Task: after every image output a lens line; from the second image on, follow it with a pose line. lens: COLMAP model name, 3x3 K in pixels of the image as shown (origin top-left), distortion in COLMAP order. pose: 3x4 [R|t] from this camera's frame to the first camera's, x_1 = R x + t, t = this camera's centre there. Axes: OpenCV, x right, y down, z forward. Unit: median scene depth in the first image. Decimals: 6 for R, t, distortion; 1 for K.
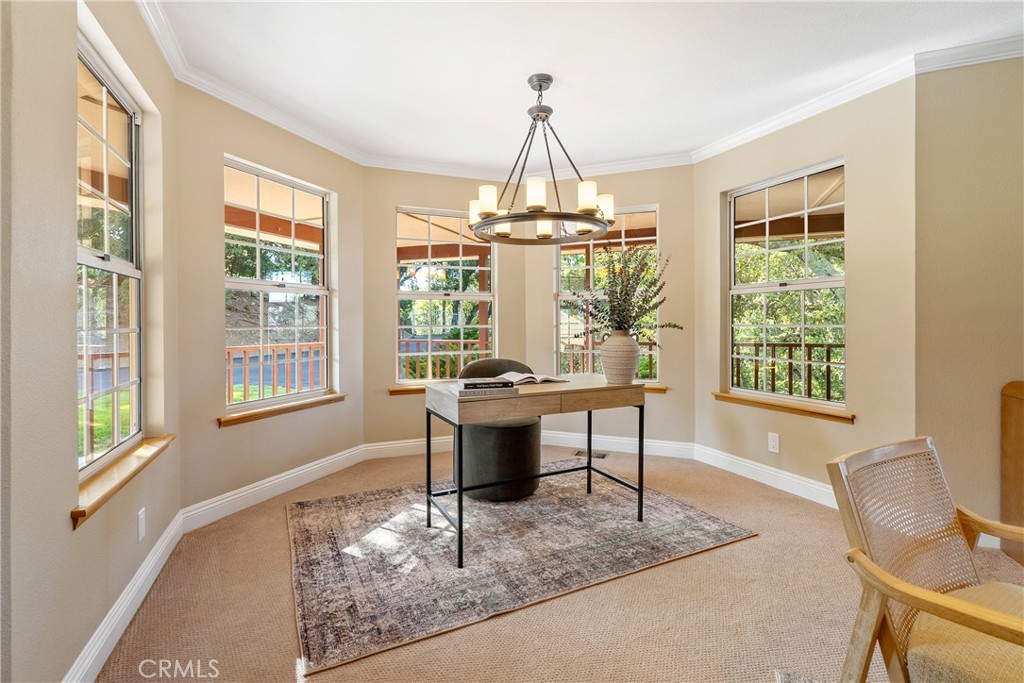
lens RADIAL K [[469.2, 0, 510.7], [0, 469.2, 321.0], [0, 0, 1]] dist [-0.003091, -0.000050]
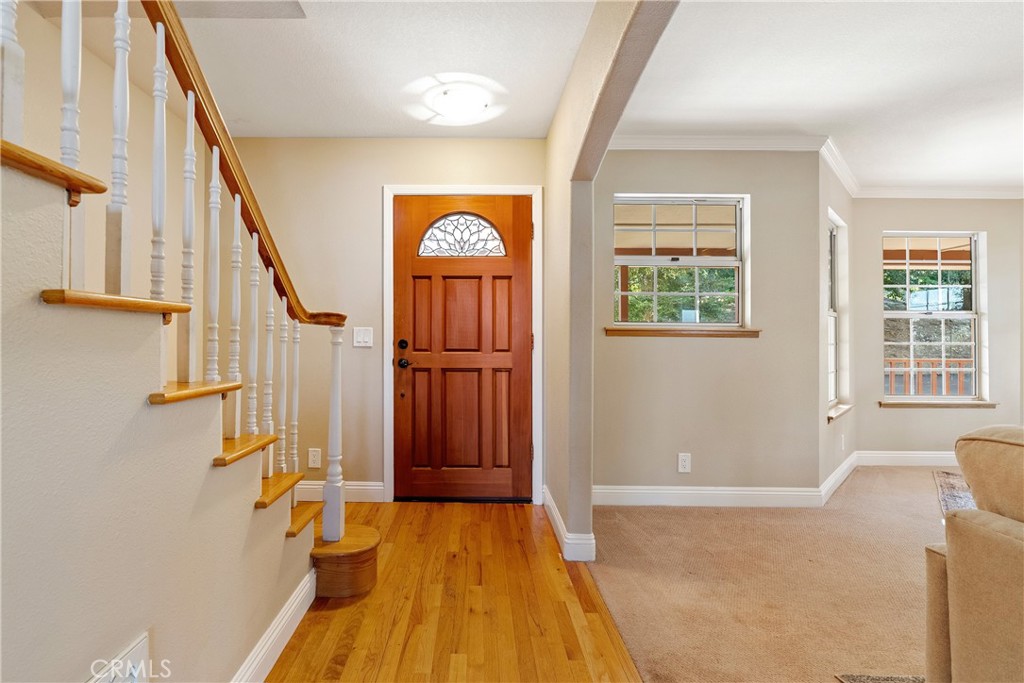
lens RADIAL K [[483.7, 0, 470.0], [0, 483.7, 335.9], [0, 0, 1]] dist [0.000053, 0.000351]
pose [[0.359608, -0.002456, -0.933100, 0.377882], [-0.001994, 0.999992, -0.003400, -0.003801], [0.933101, 0.003083, 0.359600, -0.823777]]
